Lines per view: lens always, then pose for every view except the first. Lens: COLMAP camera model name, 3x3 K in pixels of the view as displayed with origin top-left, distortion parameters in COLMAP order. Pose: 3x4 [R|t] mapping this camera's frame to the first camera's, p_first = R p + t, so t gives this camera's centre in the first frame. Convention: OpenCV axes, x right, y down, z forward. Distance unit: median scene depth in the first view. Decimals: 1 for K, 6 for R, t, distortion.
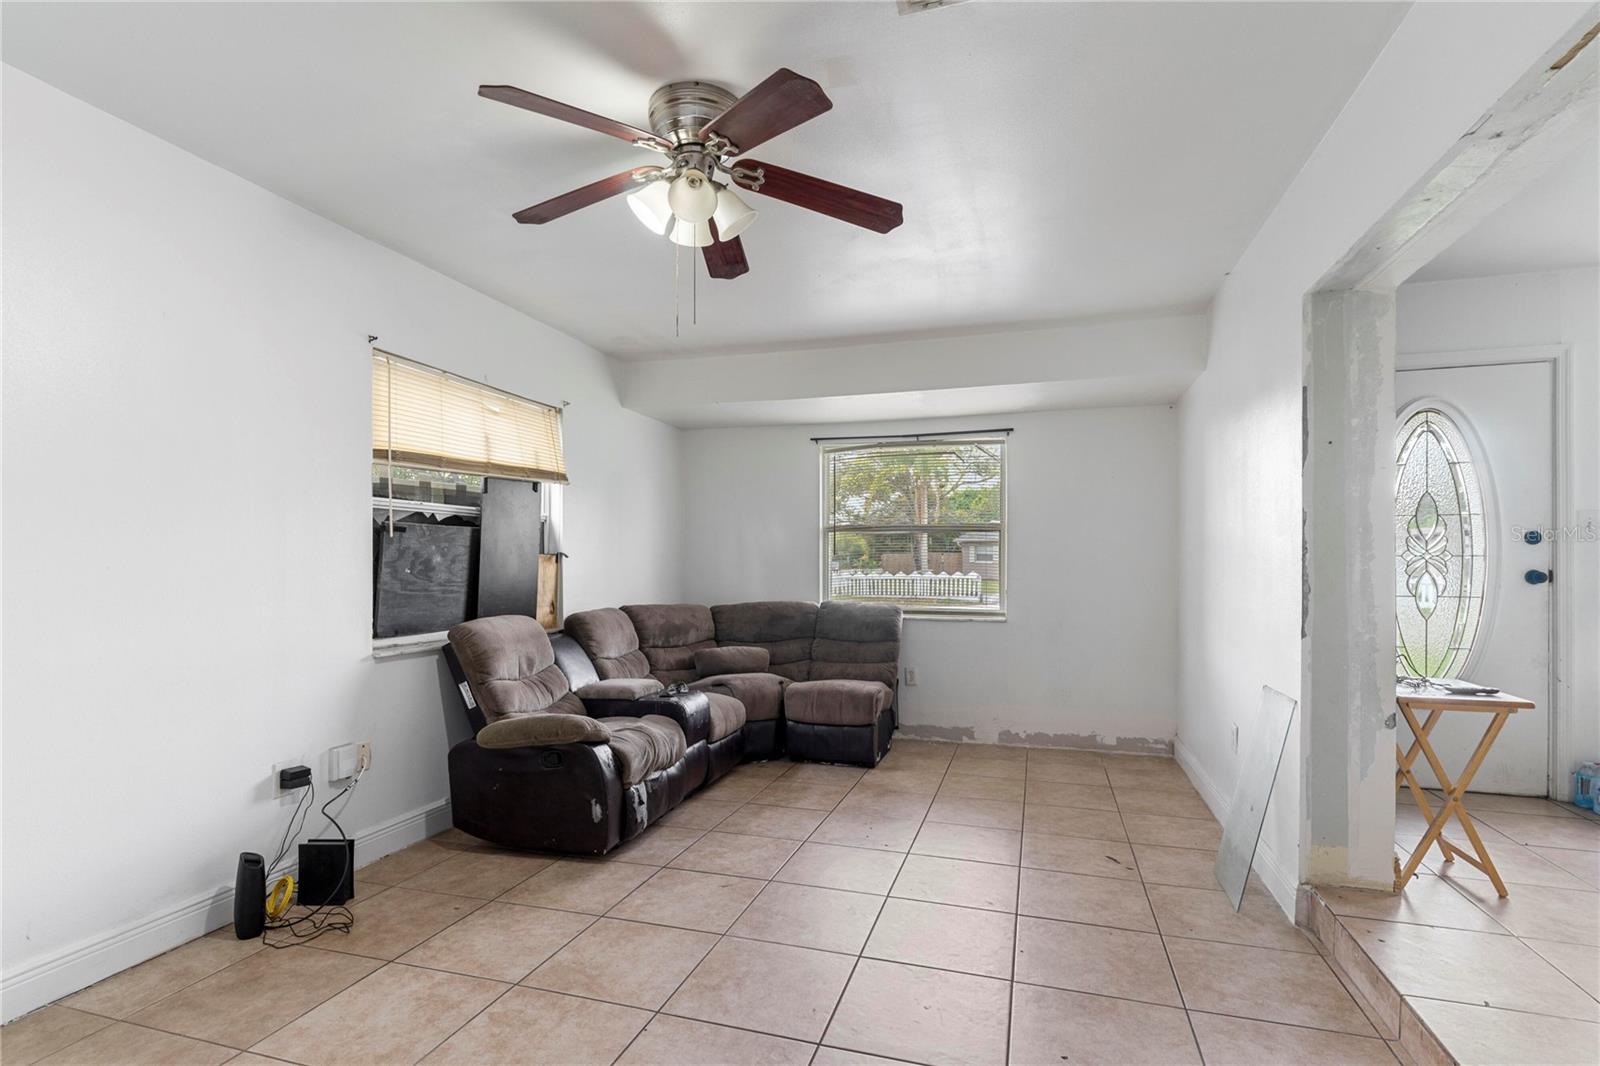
lens RADIAL K [[765.4, 0, 797.7], [0, 765.4, 562.8], [0, 0, 1]] dist [0.002878, 0.000430]
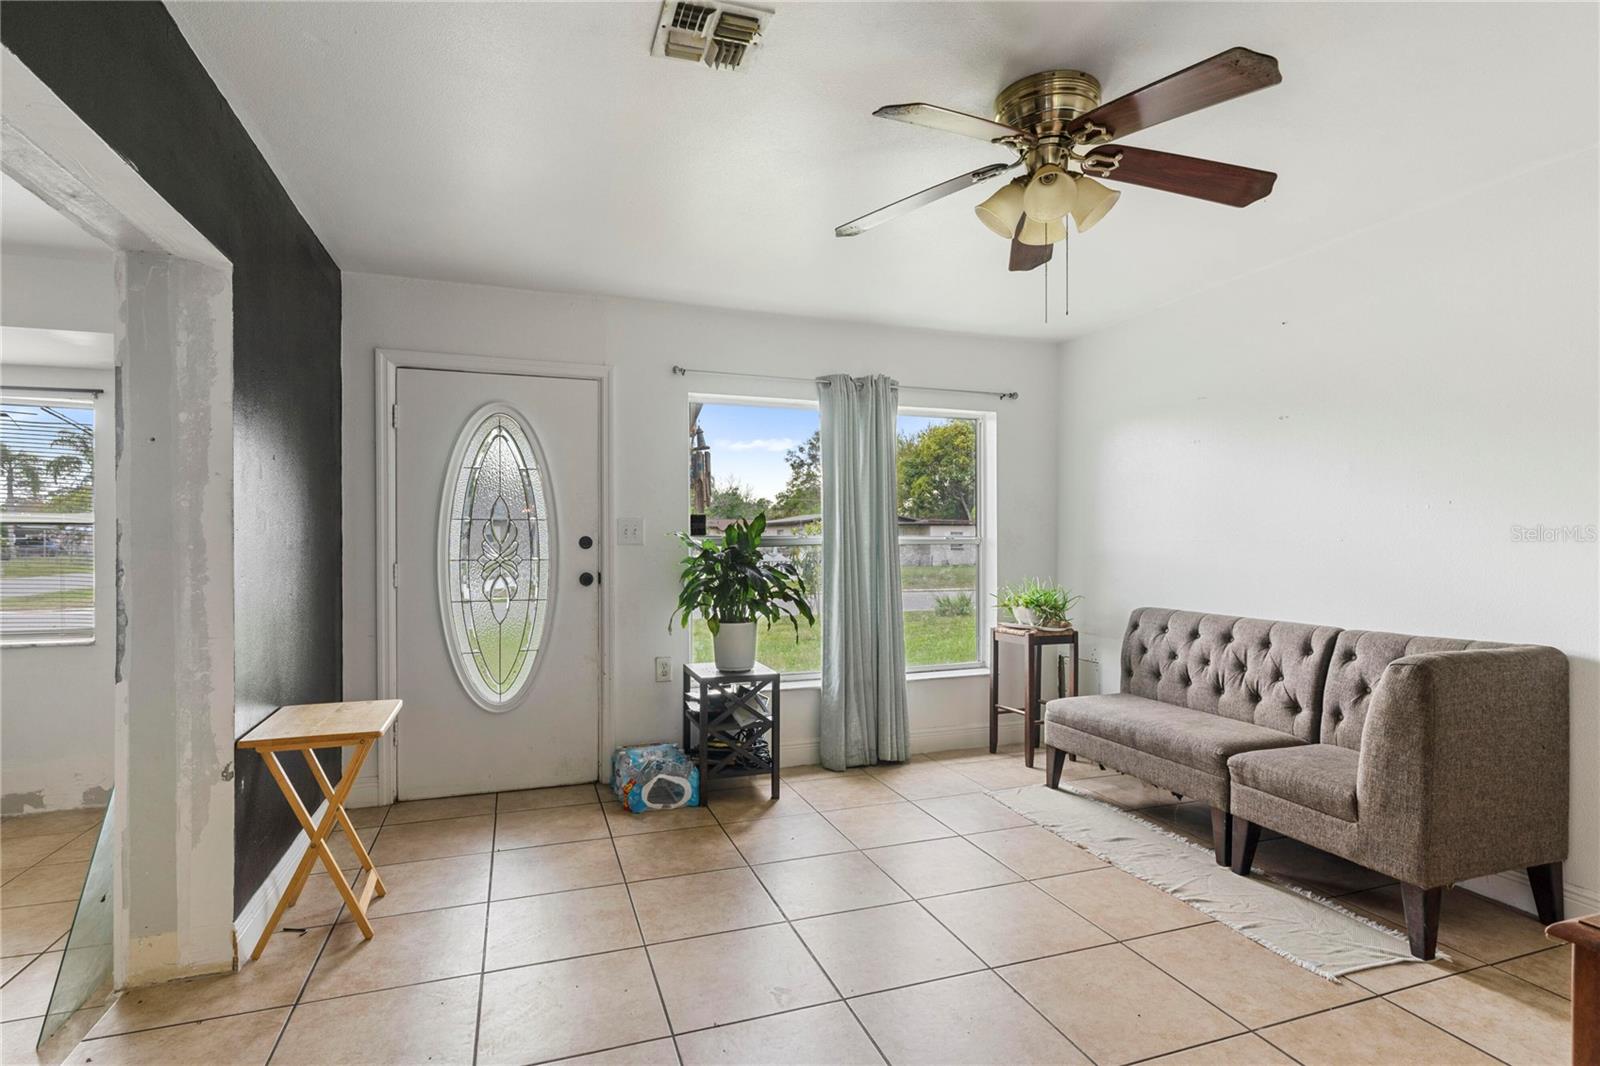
lens RADIAL K [[781.0, 0, 796.4], [0, 781.0, 542.9], [0, 0, 1]] dist [0.001171, 0.000820]
pose [[0.801795, -0.003325, 0.597590, 0.543149], [0.002200, 0.999994, 0.002612, -0.034706], [-0.597595, -0.000780, 0.801798, -0.052836]]
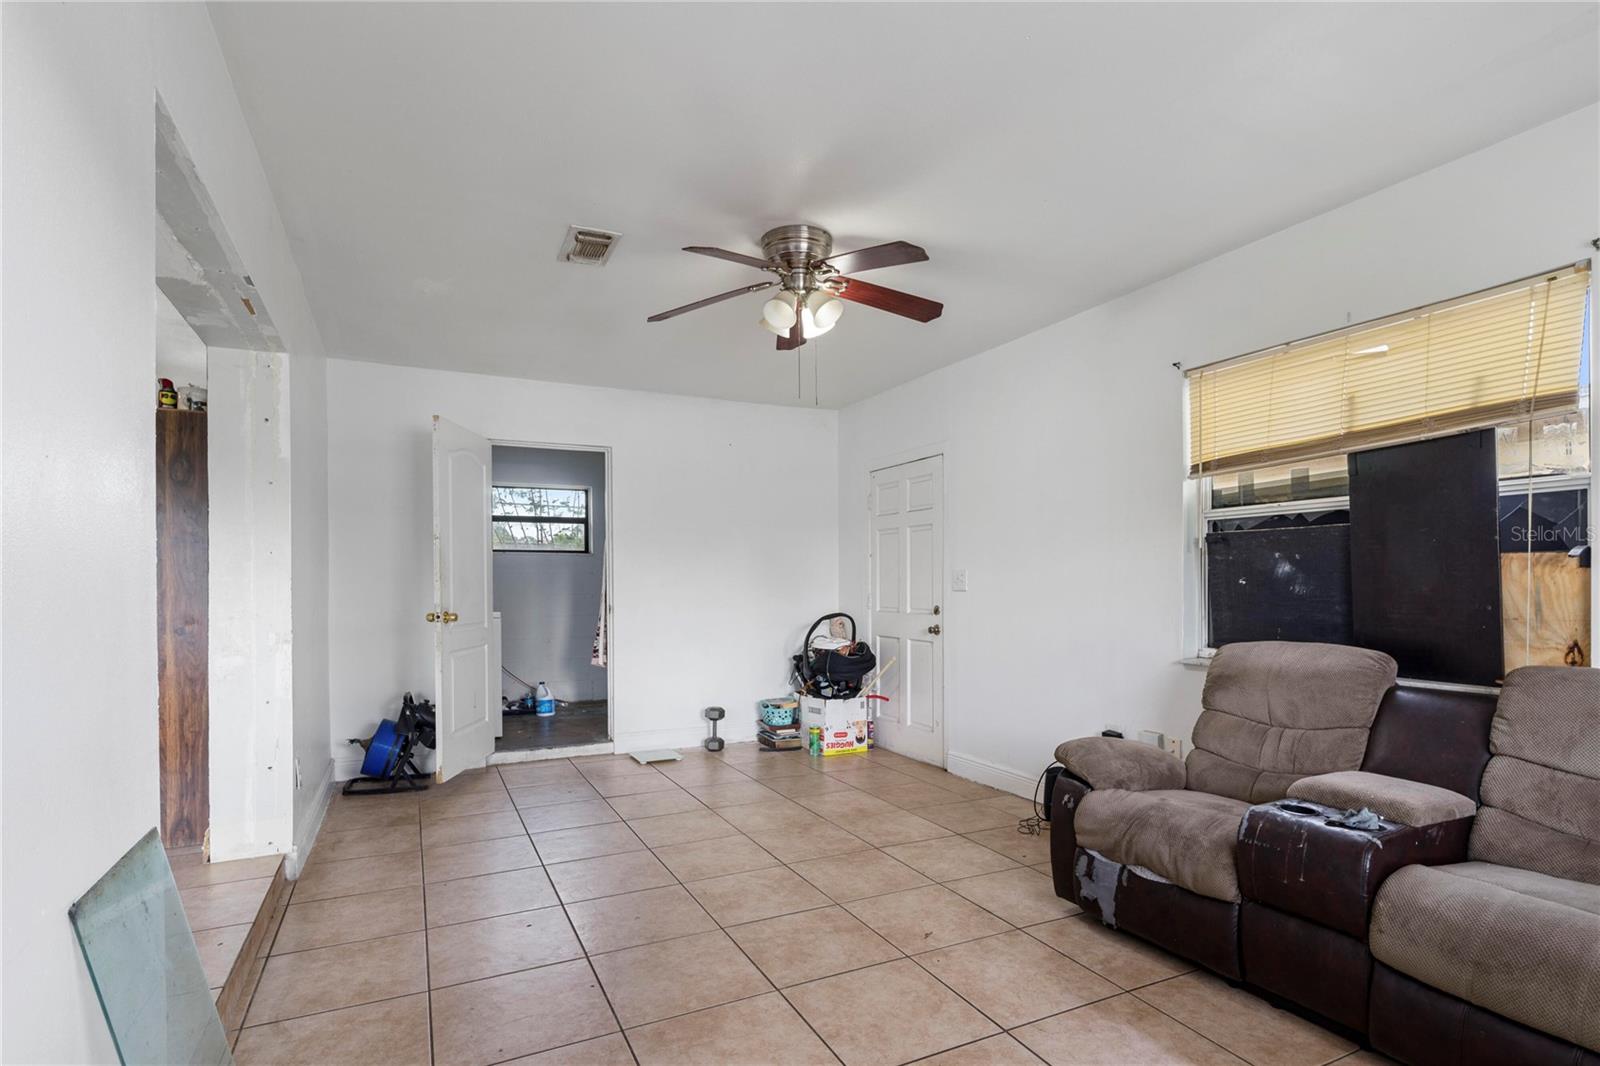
lens RADIAL K [[783.8, 0, 796.6], [0, 783.8, 583.8], [0, 0, 1]] dist [-0.000251, 0.000012]
pose [[-0.721939, 0.002349, -0.691953, 0.525027], [0.005007, 0.999986, -0.001830, 0.011160], [0.691939, -0.004785, -0.721940, 1.264183]]
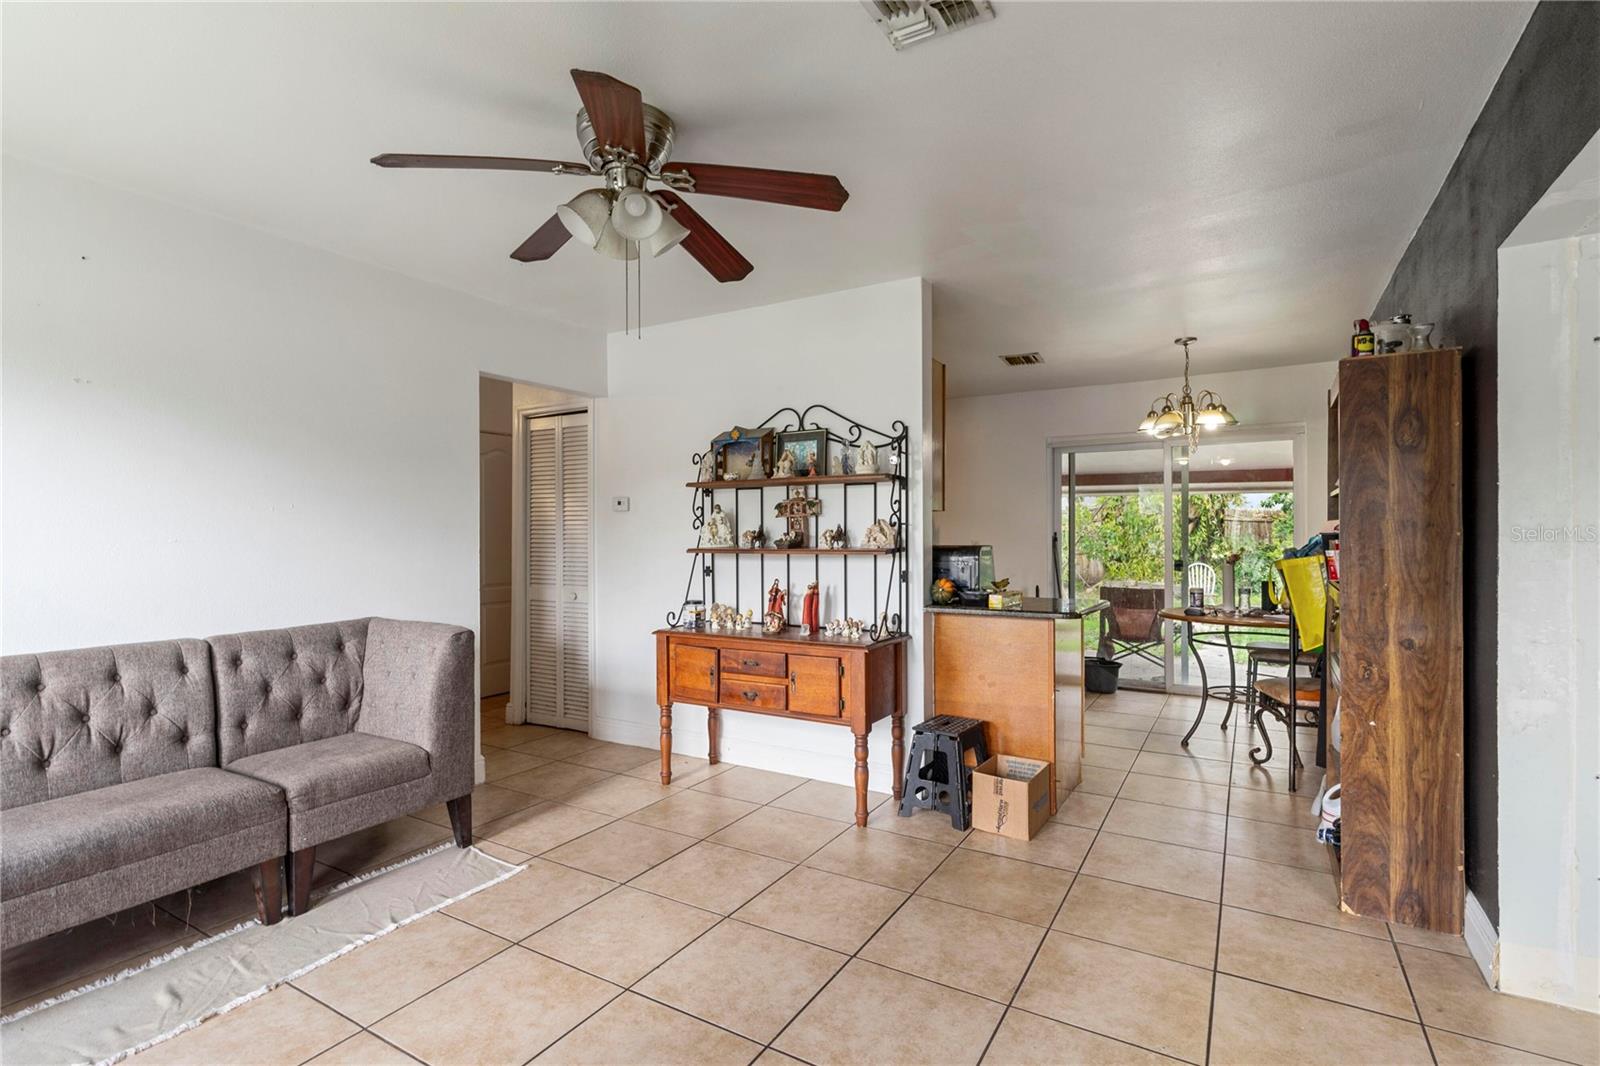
lens RADIAL K [[756.8, 0, 801.6], [0, 756.8, 531.9], [0, 0, 1]] dist [0.000298, 0.000193]
pose [[-0.971563, 0.003593, 0.236753, 0.774081], [0.003964, 0.999992, 0.001087, -0.040953], [-0.236747, 0.001995, -0.971569, 0.887061]]
